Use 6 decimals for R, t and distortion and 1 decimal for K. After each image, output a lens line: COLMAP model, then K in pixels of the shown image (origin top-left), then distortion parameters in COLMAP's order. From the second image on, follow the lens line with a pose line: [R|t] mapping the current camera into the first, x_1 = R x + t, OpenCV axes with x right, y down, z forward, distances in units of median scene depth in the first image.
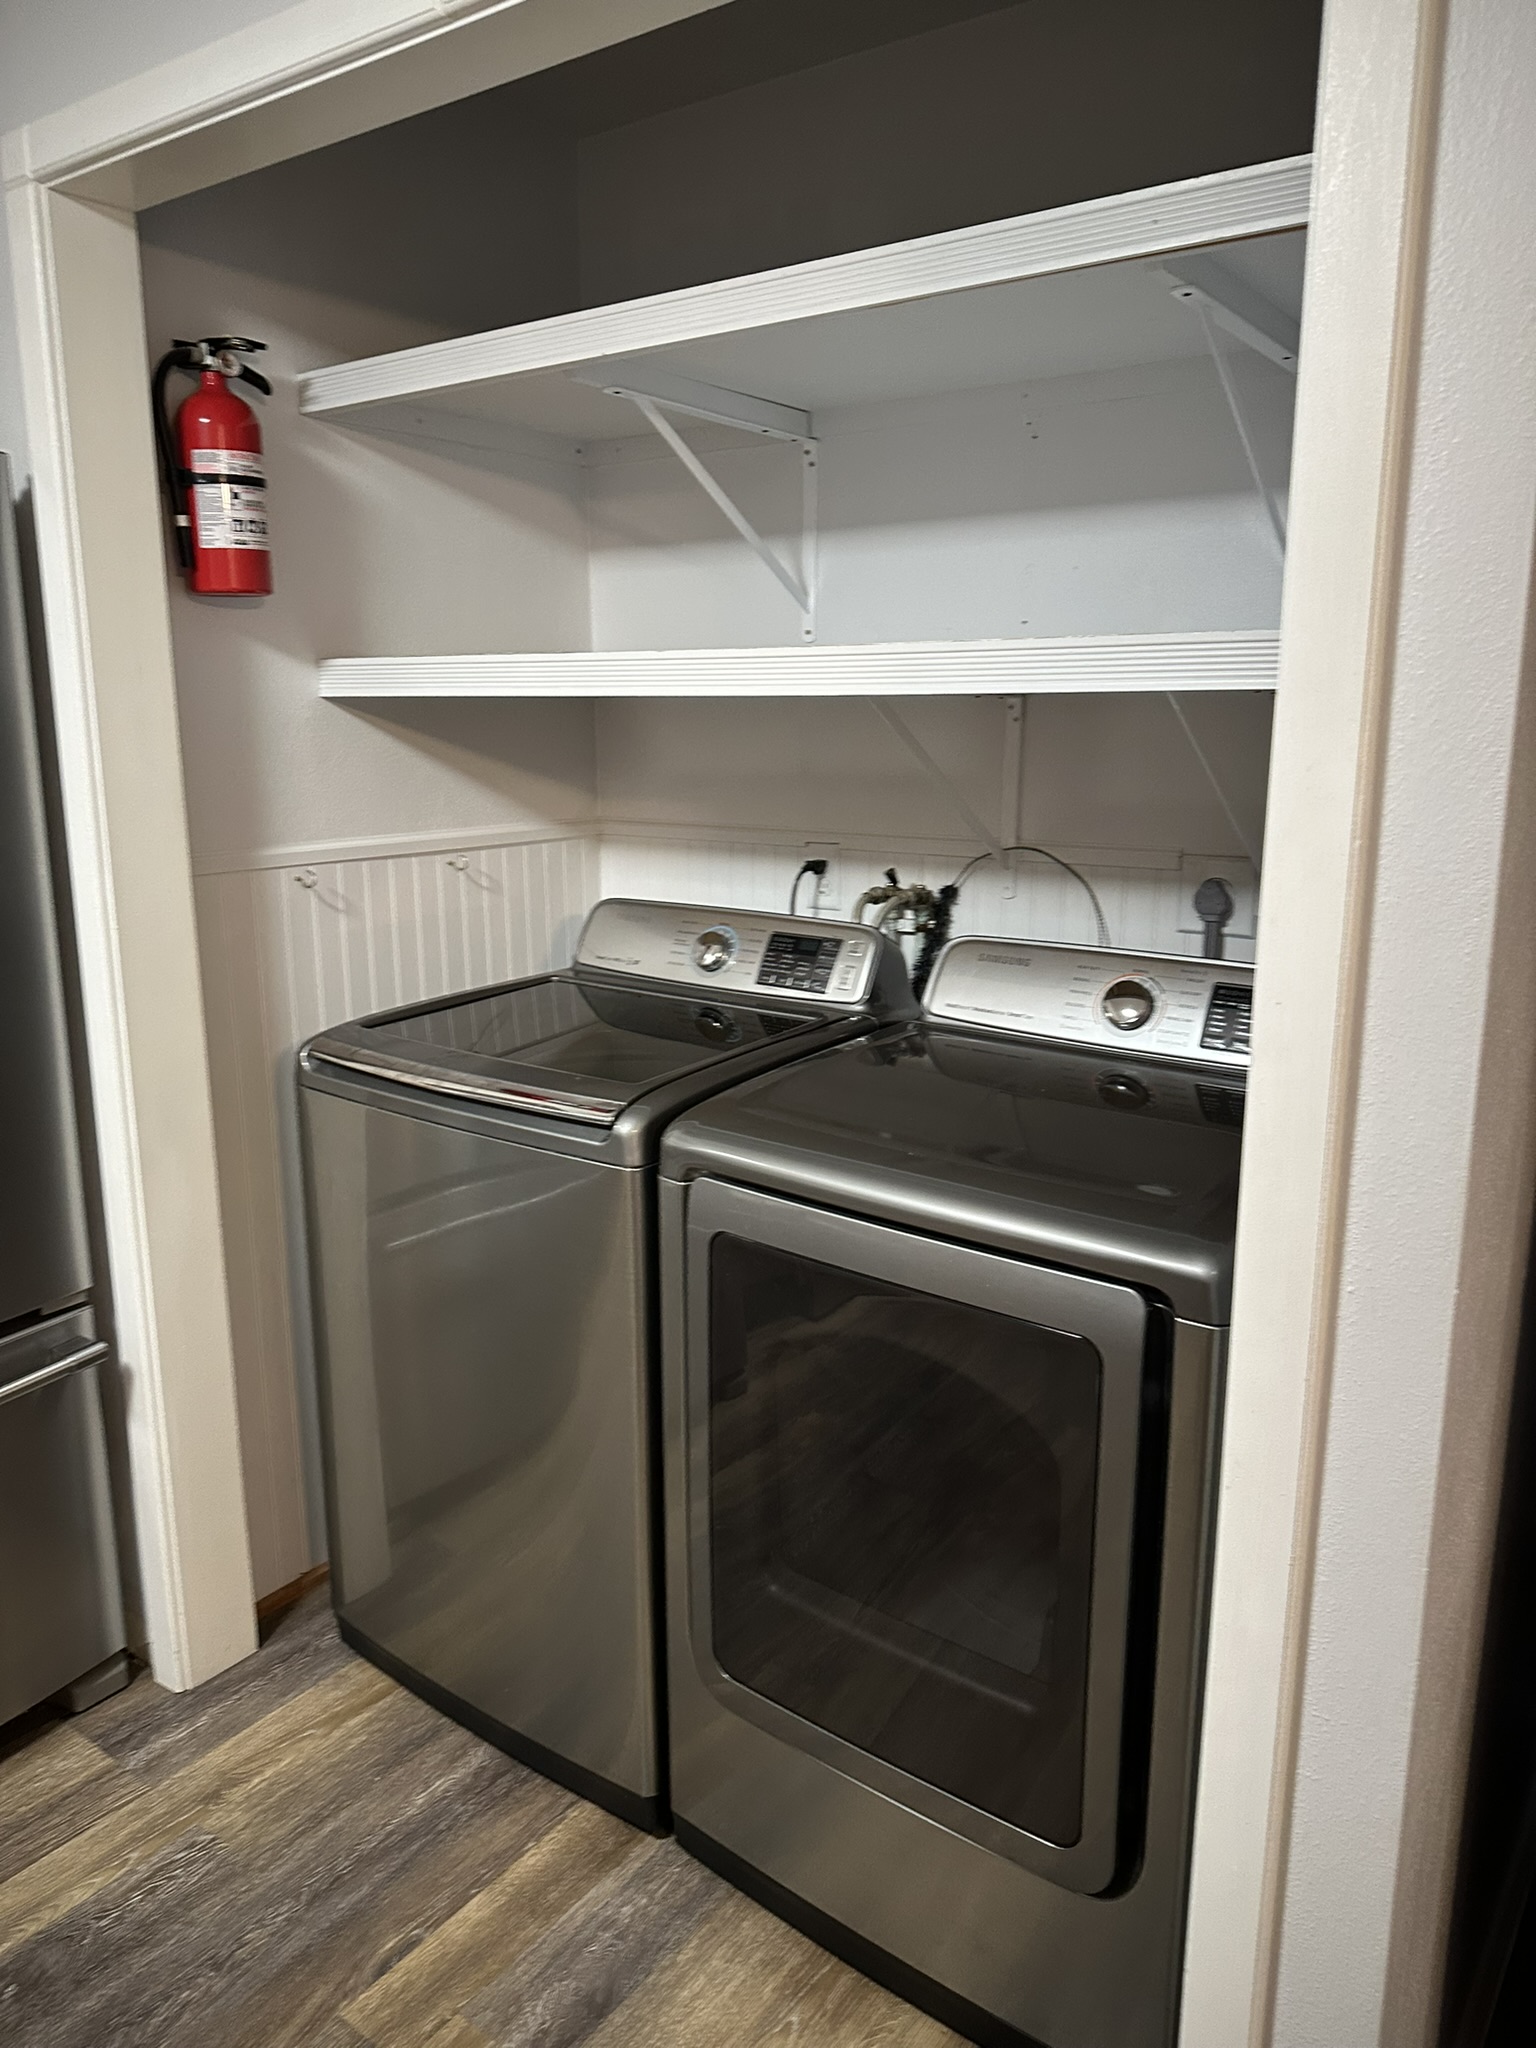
lens RADIAL K [[1413.7, 0, 767.9], [0, 1413.7, 994.5], [0, 0, 1]] dist [-0.023627, -0.002626]
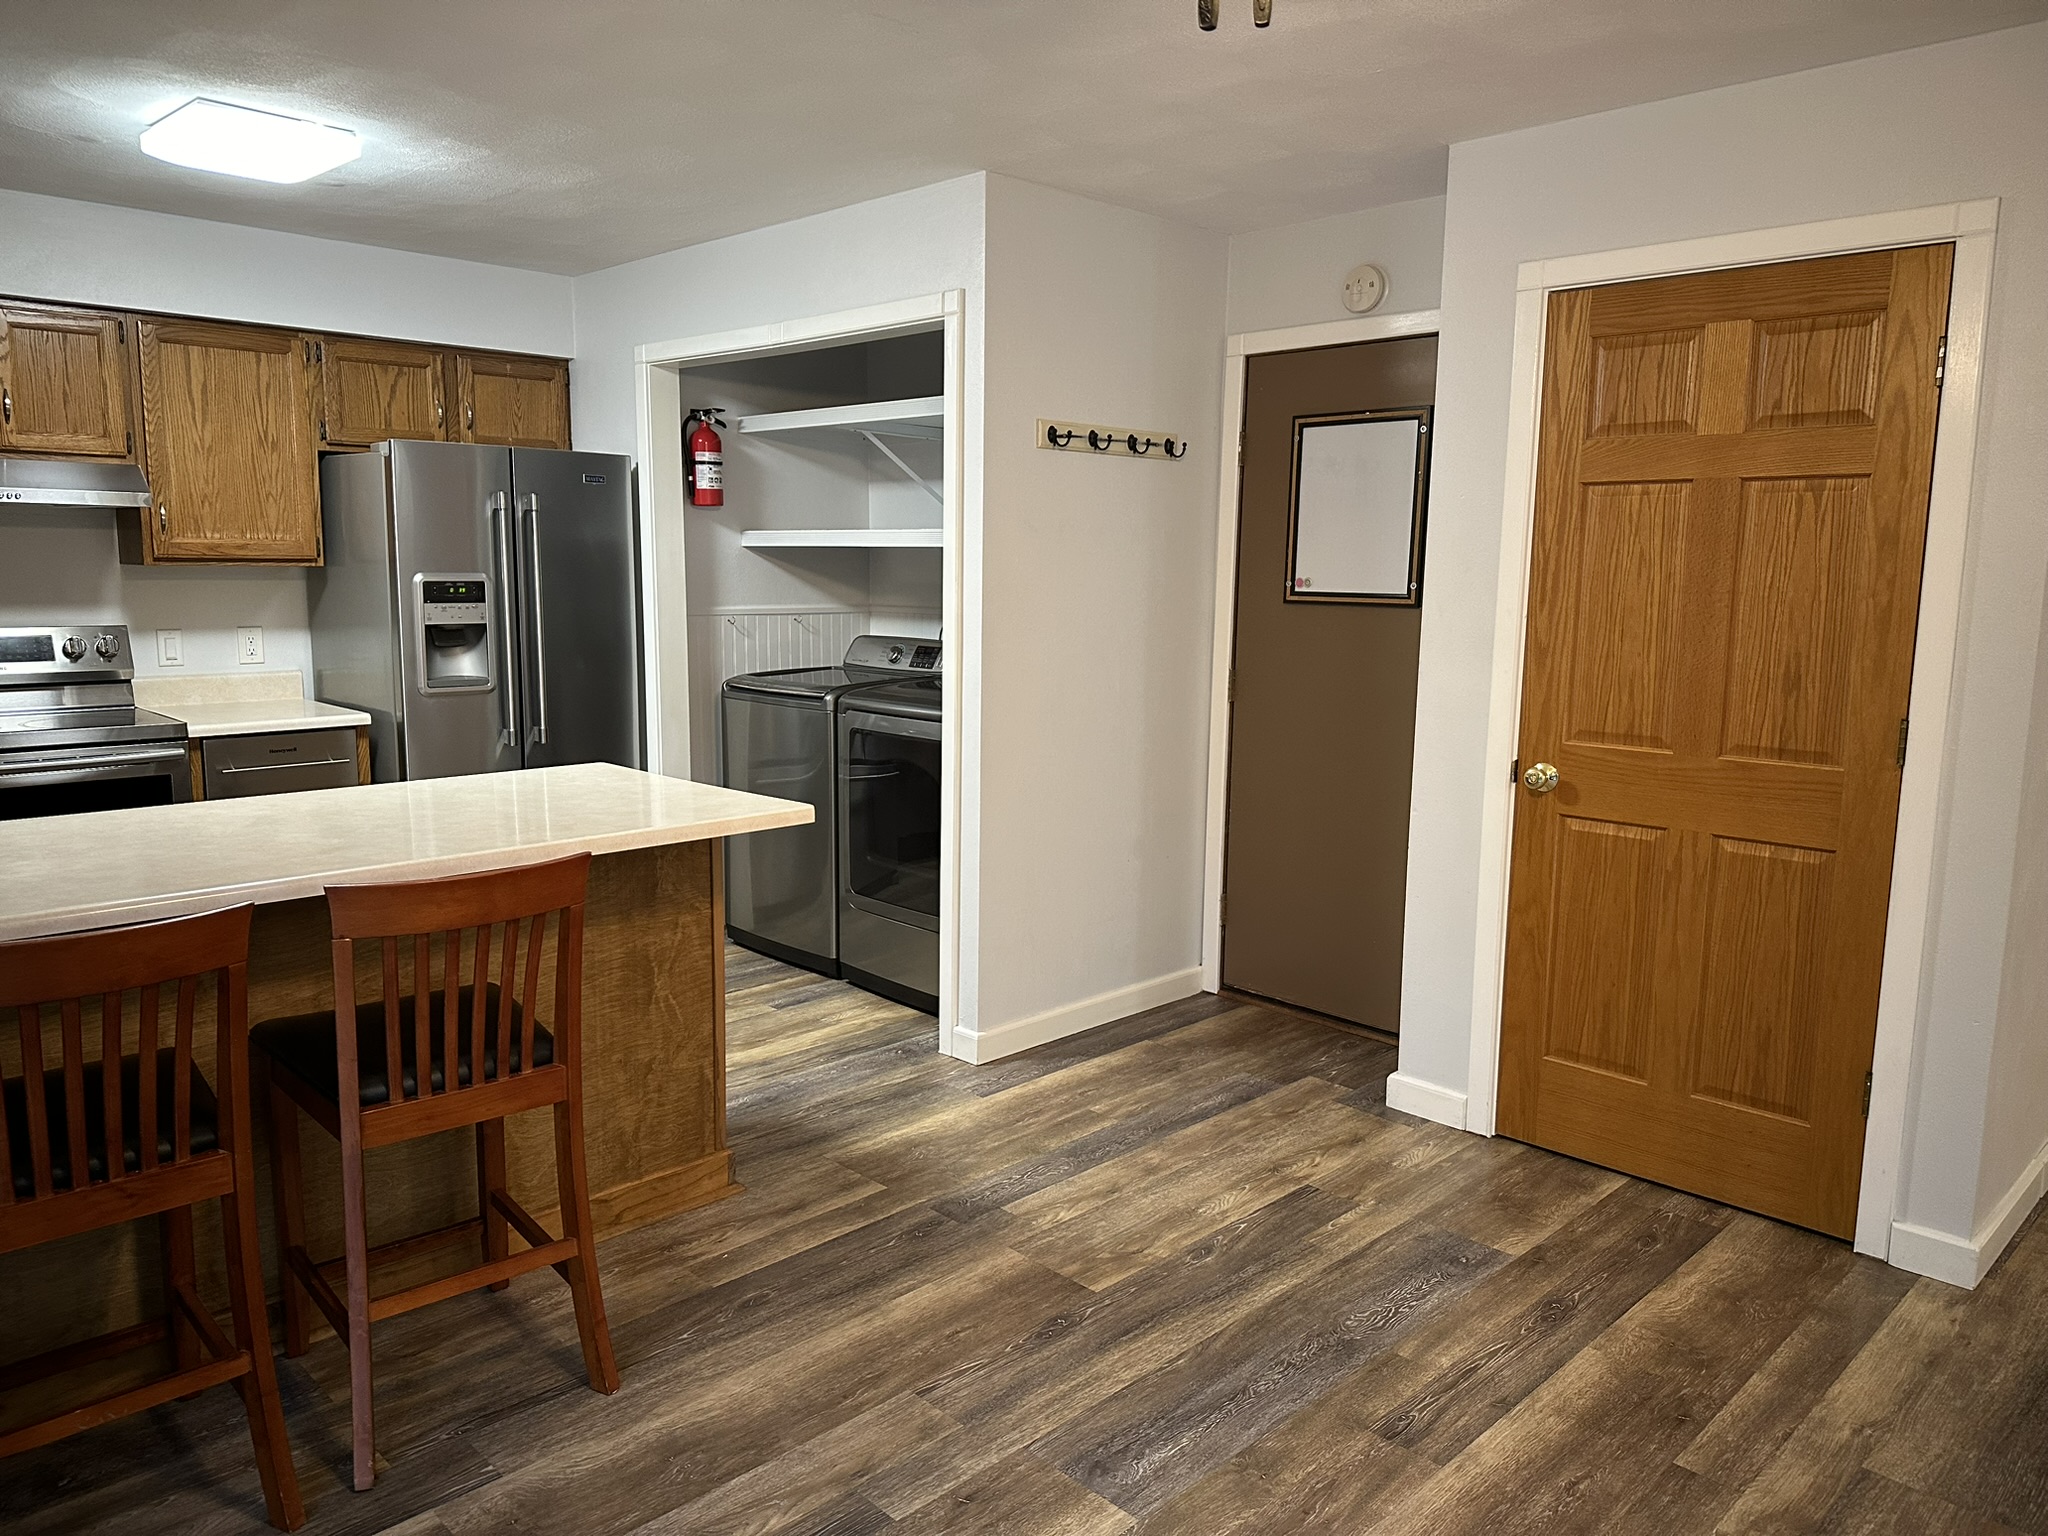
lens RADIAL K [[1413.7, 0, 1024.0], [0, 1413.7, 768.0], [0, 0, 1]] dist [-0.023627, -0.002626]
pose [[0.988431, 0.032444, -0.148162, 0.590411], [-0.041276, 0.997525, -0.056929, 0.317104], [0.145948, 0.062386, 0.987323, -1.438167]]
